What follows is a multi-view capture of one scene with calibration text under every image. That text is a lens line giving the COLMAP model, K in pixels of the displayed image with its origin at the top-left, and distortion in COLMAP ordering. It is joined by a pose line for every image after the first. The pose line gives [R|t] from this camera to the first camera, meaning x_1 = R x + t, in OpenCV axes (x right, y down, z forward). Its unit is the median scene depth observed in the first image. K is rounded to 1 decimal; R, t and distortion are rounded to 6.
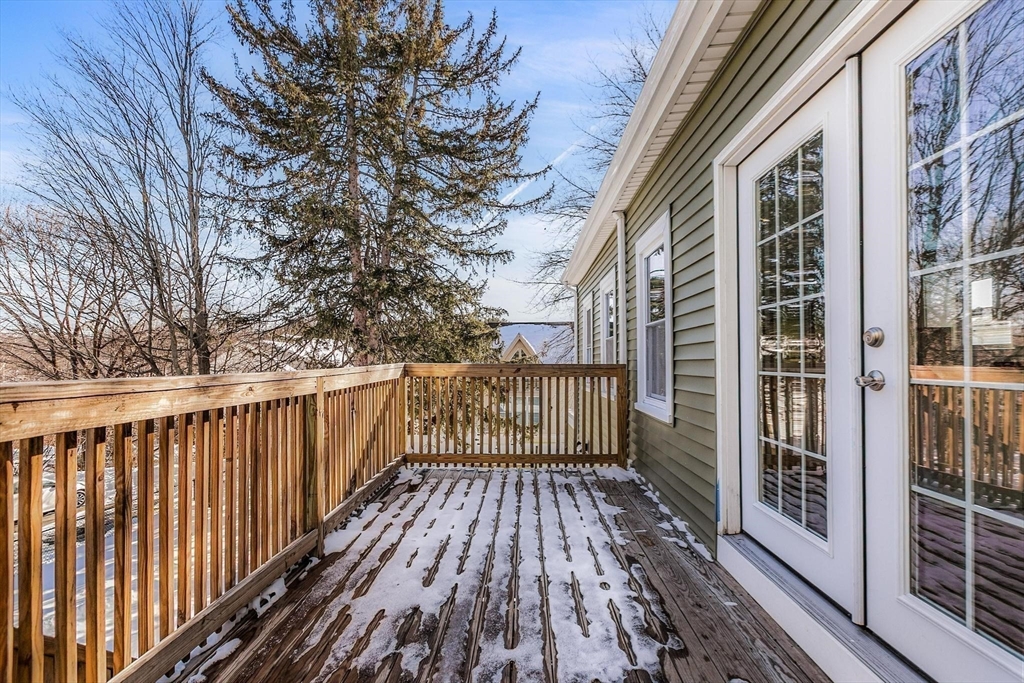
lens RADIAL K [[469.3, 0, 508.7], [0, 469.3, 361.6], [0, 0, 1]] dist [0.000958, 0.000738]
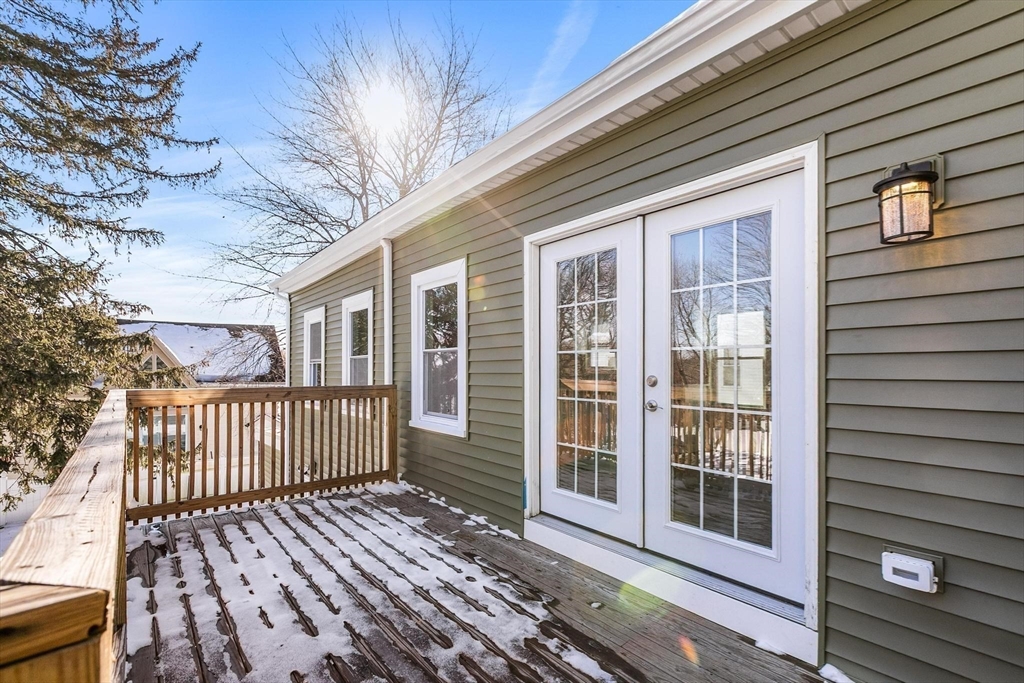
lens RADIAL K [[471.0, 0, 529.0], [0, 471.0, 372.5], [0, 0, 1]] dist [0.002093, 0.000720]
pose [[0.741243, -0.003251, 0.671229, -0.330318], [-0.002771, 0.999965, 0.007904, -0.043267], [-0.671231, -0.007719, 0.741208, 0.001156]]
